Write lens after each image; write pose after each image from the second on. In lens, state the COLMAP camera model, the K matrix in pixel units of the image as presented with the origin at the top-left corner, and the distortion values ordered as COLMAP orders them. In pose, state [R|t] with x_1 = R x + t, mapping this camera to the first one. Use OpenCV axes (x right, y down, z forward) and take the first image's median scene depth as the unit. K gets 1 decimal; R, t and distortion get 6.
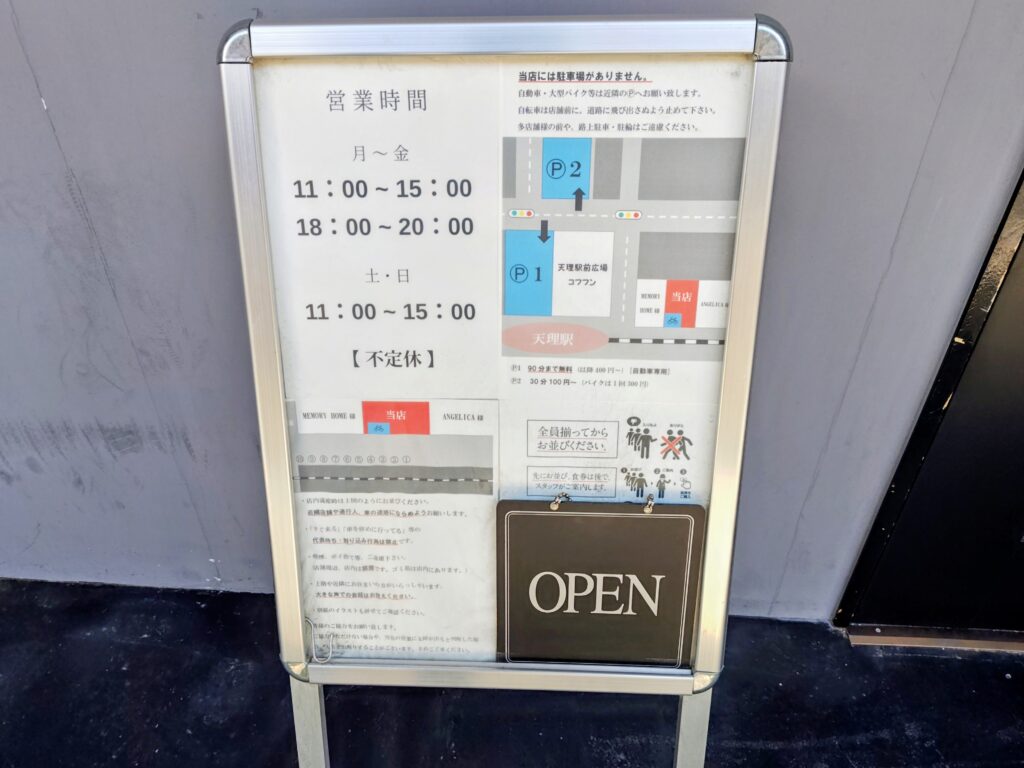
lens RADIAL K [[702.4, 0, 514.2], [0, 702.4, 390.6], [0, 0, 1]] dist [0.021856, -0.011333]
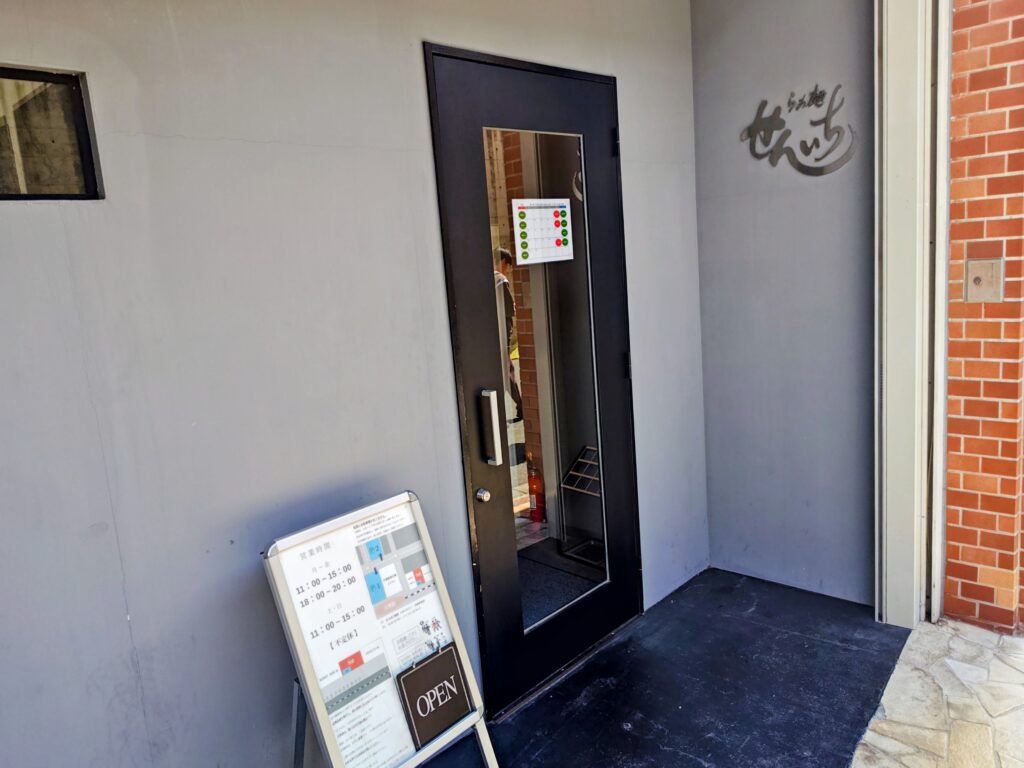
lens RADIAL K [[702.4, 0, 512.2], [0, 702.4, 383.6], [0, 0, 1]] dist [0.021856, -0.011333]
pose [[0.629266, -0.162746, 0.759959, -1.650596], [0.522223, 0.812729, -0.258368, 0.188974], [-0.575593, 0.559450, 0.596413, -1.474962]]
